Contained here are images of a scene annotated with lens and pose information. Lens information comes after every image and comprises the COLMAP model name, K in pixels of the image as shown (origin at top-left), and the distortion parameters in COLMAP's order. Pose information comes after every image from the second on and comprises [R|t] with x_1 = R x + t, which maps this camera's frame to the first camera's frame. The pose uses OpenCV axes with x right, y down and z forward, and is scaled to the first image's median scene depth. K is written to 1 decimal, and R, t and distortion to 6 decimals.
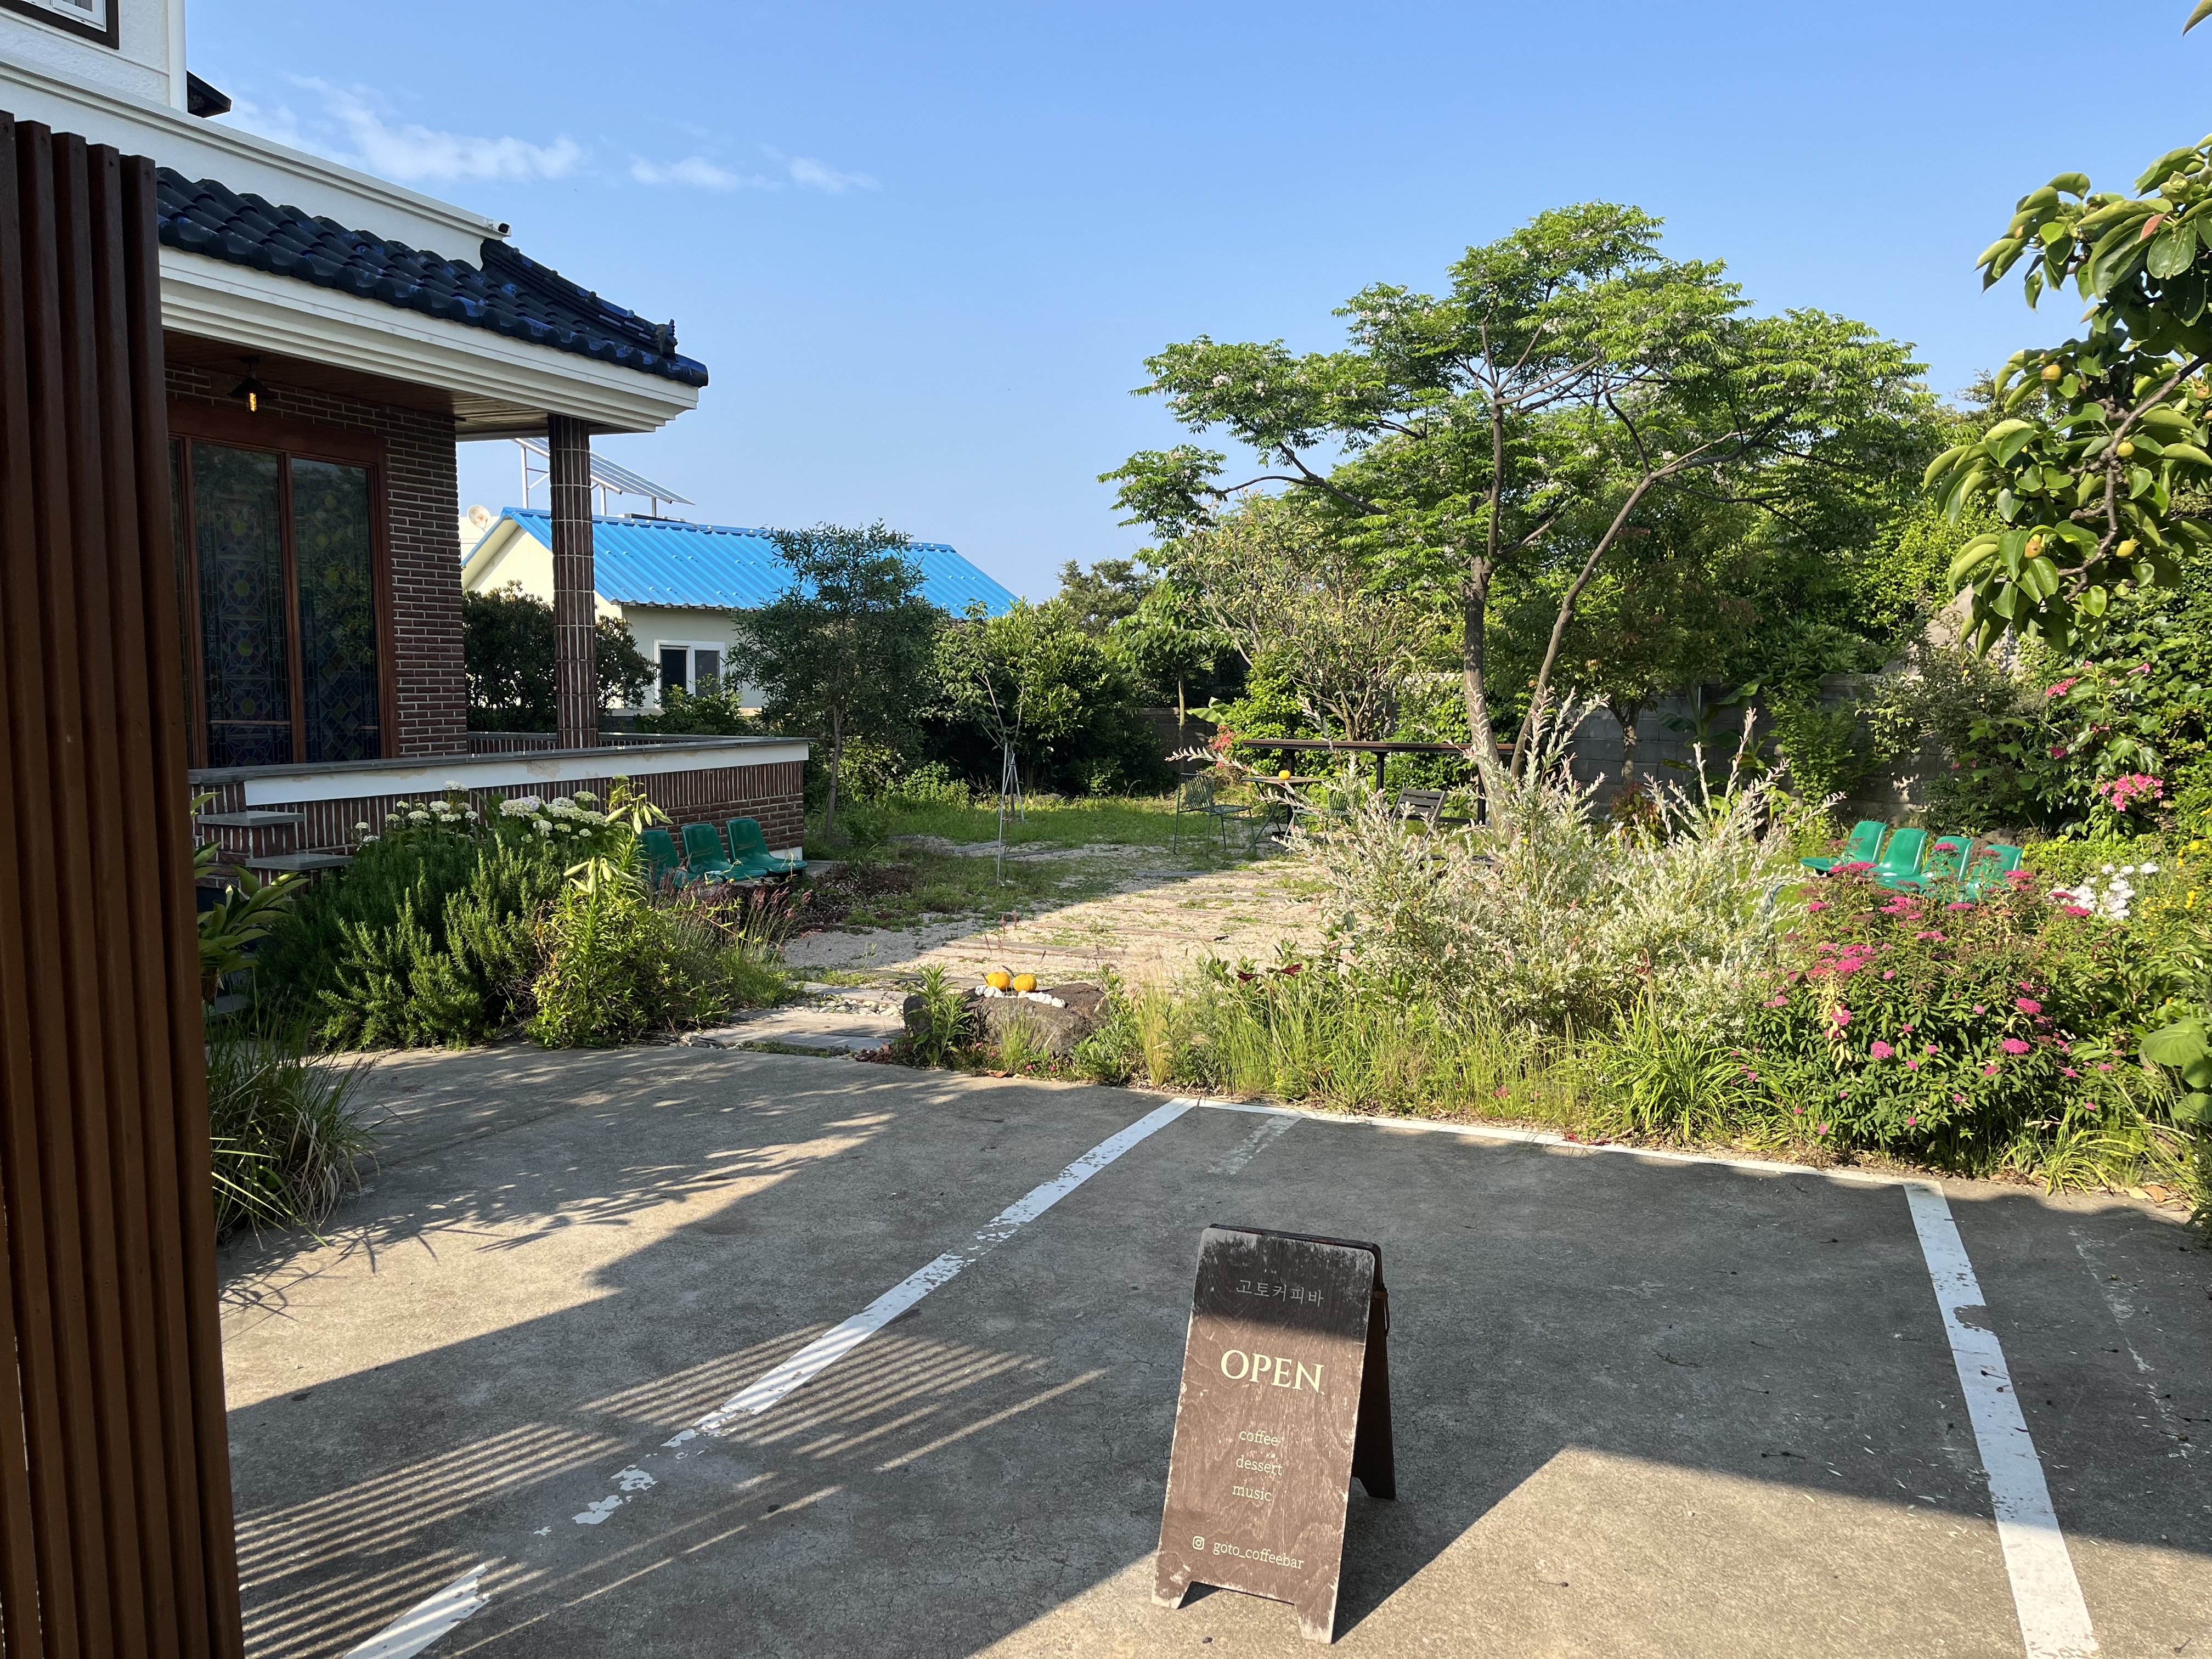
lens RADIAL K [[1696.1, 0, 1102.9], [0, 1696.1, 857.1], [0, 0, 1]] dist [0.073272, -0.116714]
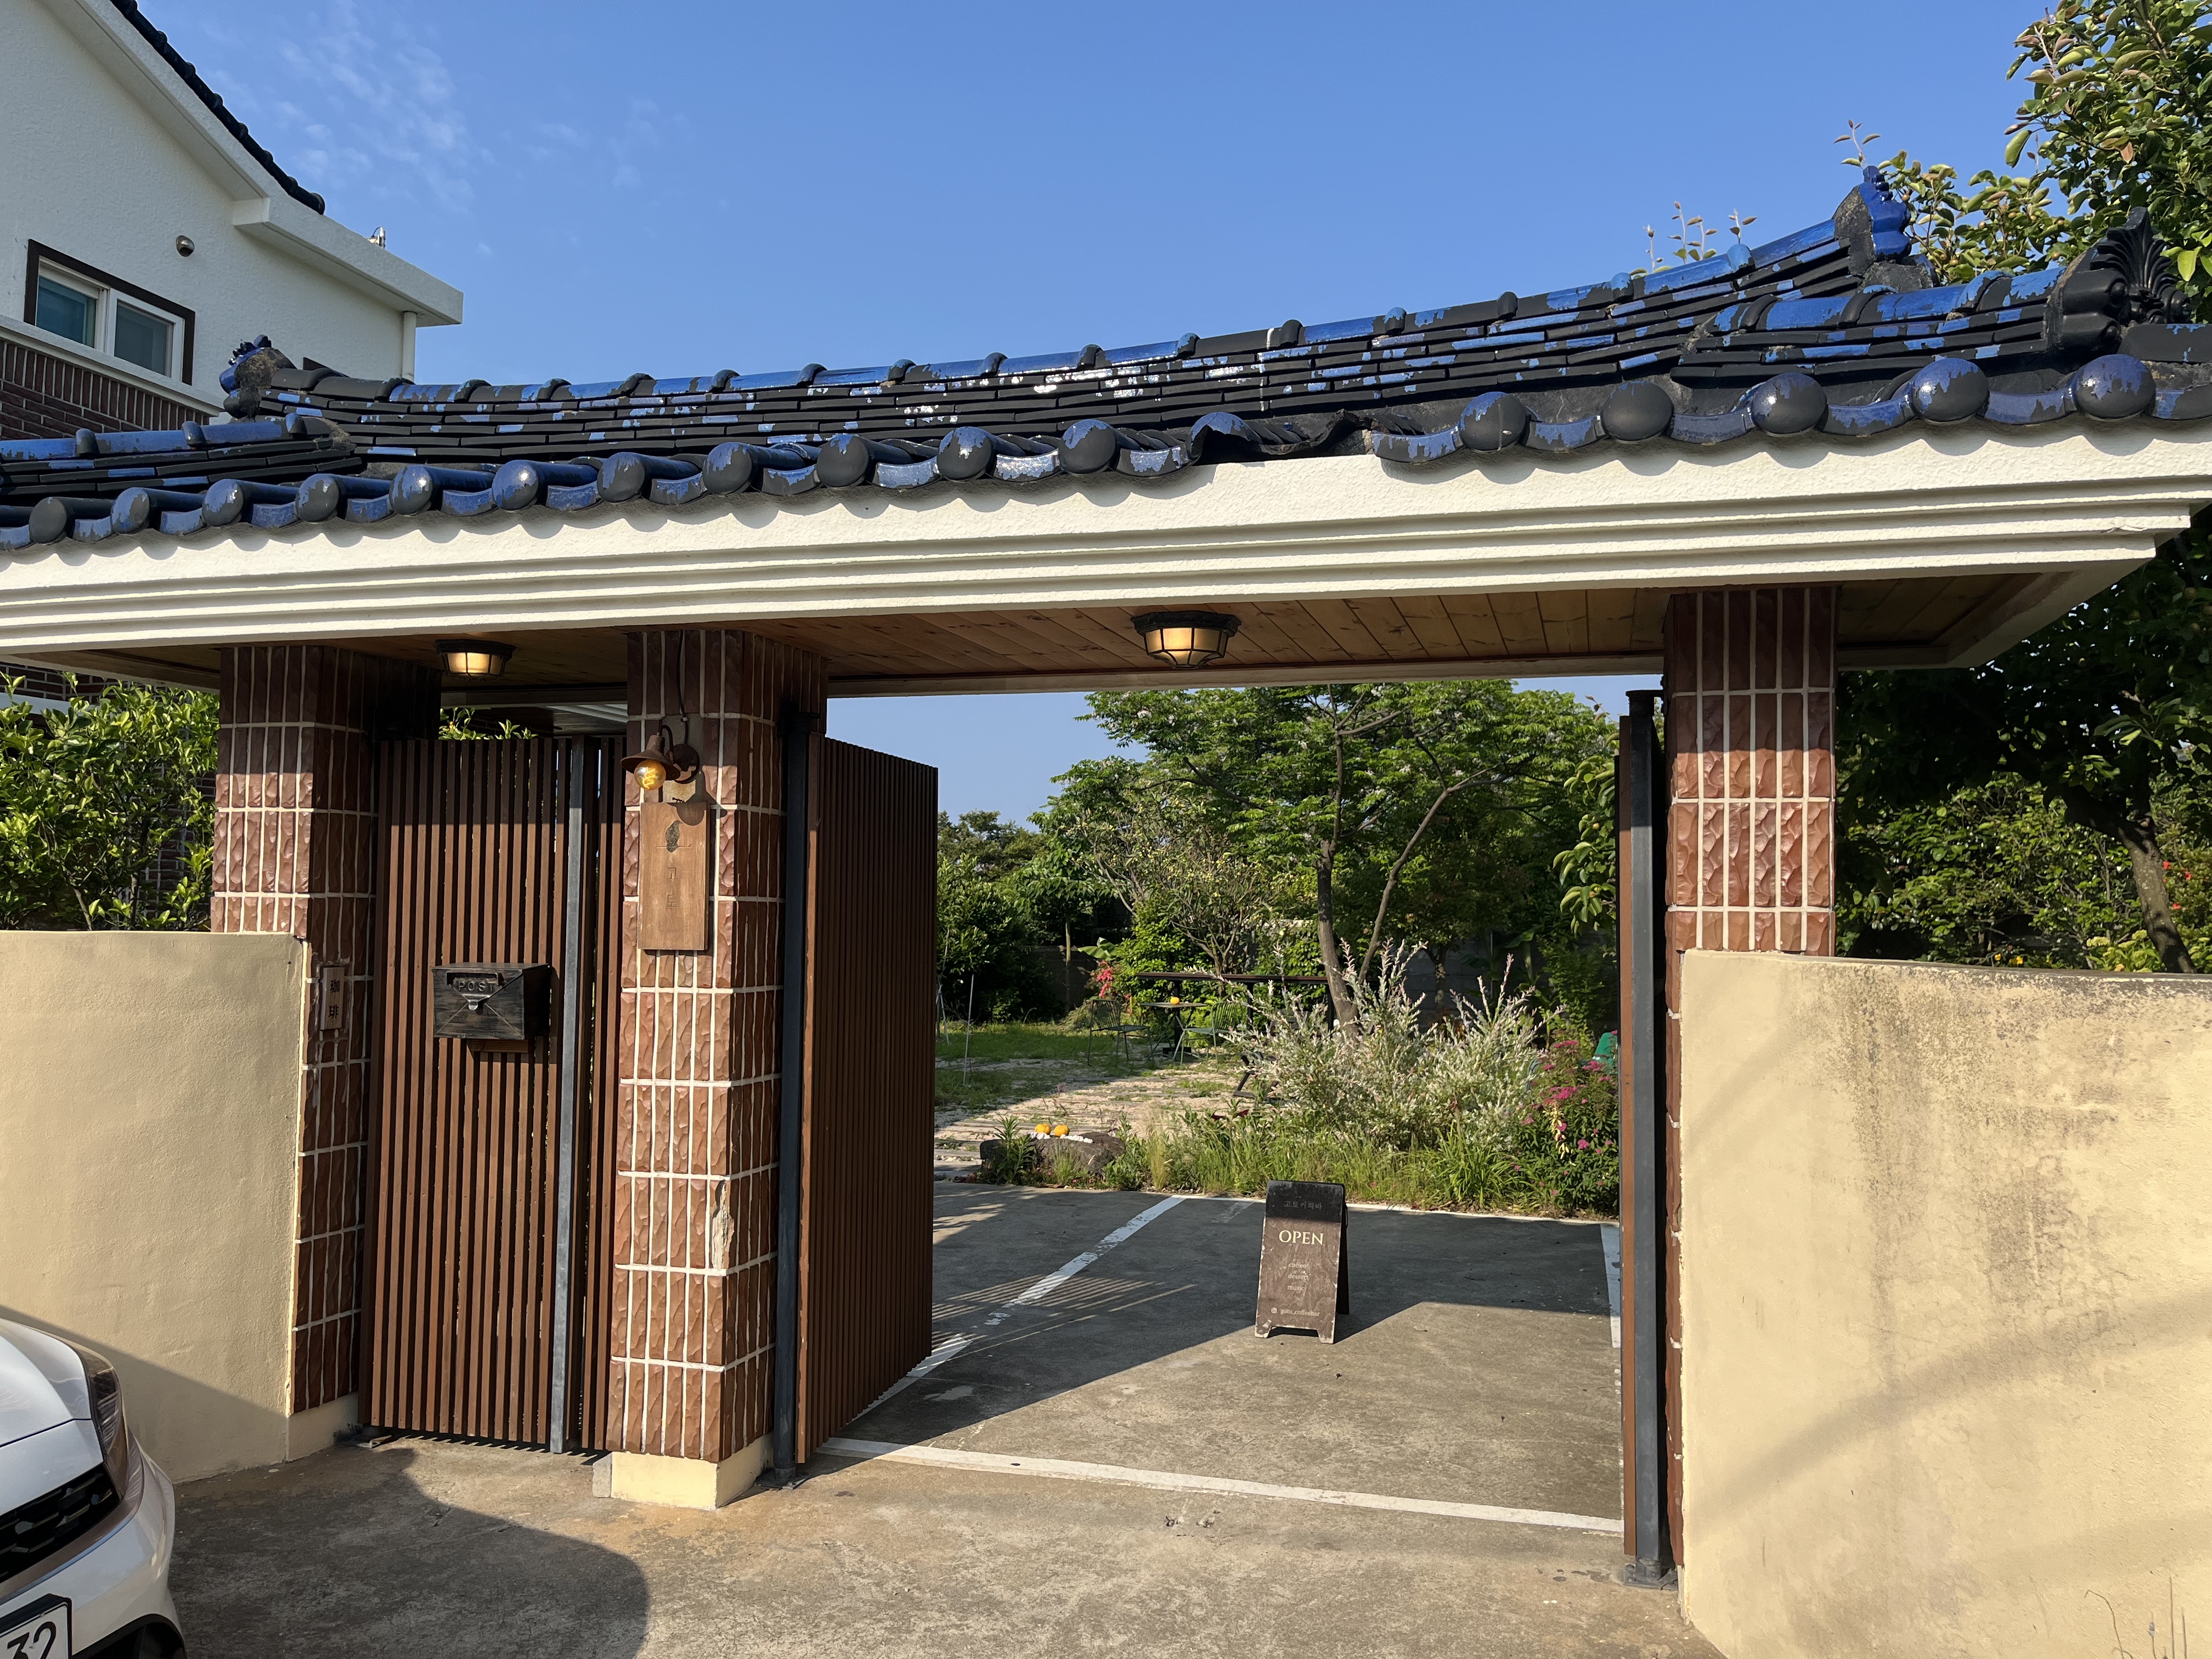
lens RADIAL K [[1664.7, 0, 1106.0], [0, 1664.7, 829.5], [0, 0, 1]] dist [0.076057, -0.105918]
pose [[0.994867, 0.009472, 0.100745, -0.107445], [0.006308, 0.987869, -0.155163, 0.026736], [-0.100993, 0.155002, 0.982738, -0.350254]]
